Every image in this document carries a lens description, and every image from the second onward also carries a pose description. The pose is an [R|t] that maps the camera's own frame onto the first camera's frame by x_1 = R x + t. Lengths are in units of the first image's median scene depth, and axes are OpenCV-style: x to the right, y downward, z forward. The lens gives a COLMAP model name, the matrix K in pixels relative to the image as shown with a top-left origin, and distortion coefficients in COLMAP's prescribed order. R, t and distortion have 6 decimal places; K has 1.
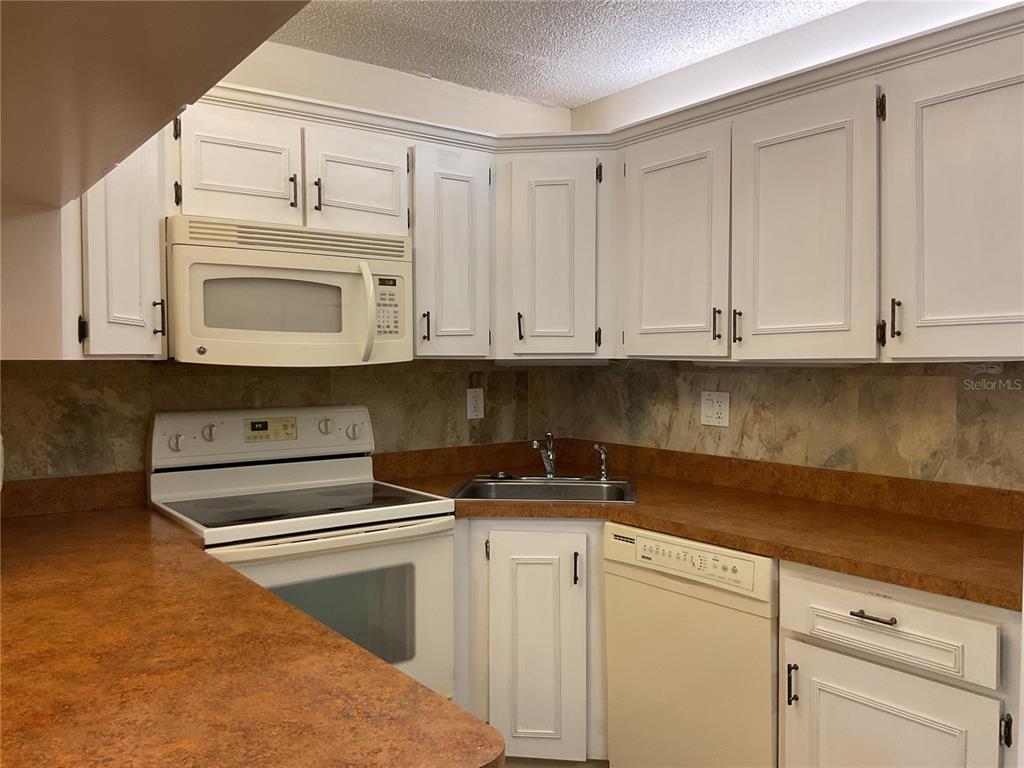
lens RADIAL K [[847.5, 0, 510.8], [0, 847.5, 385.3], [0, 0, 1]] dist [0.010206, -0.032268]
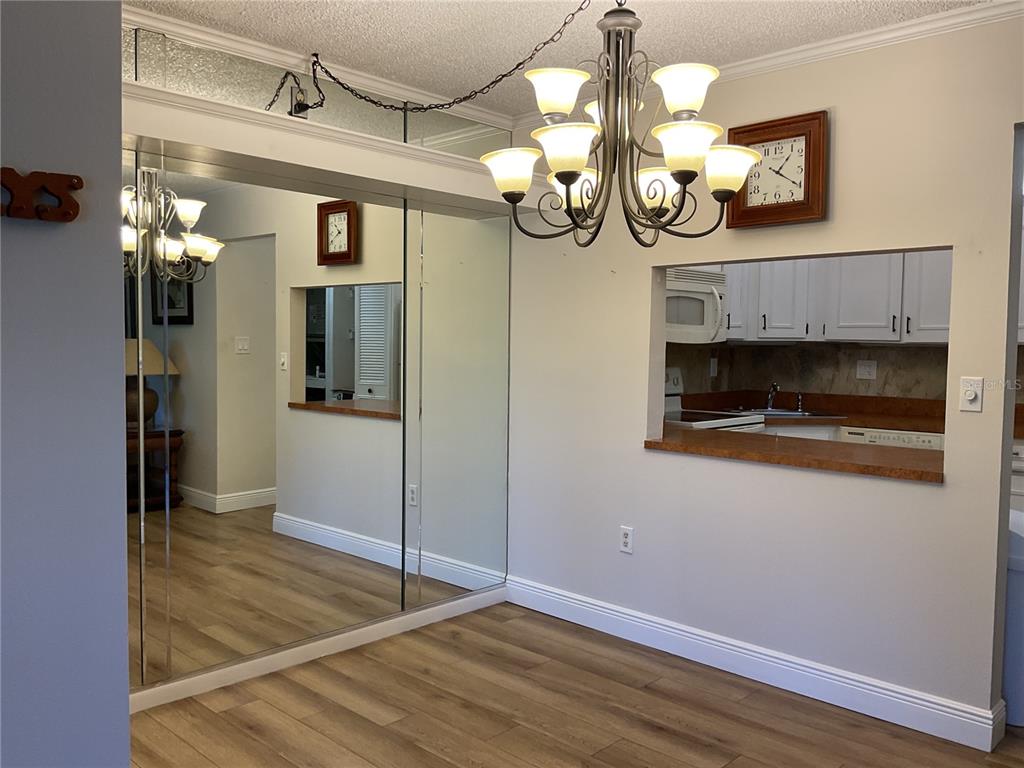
lens RADIAL K [[847.5, 0, 511.1], [0, 847.5, 383.4], [0, 0, 1]] dist [0.010206, -0.032268]
pose [[0.986336, 0.004323, 0.164688, -0.974895], [-0.006908, 0.999862, 0.015124, 0.042129], [-0.164600, -0.016055, 0.986230, -0.795757]]
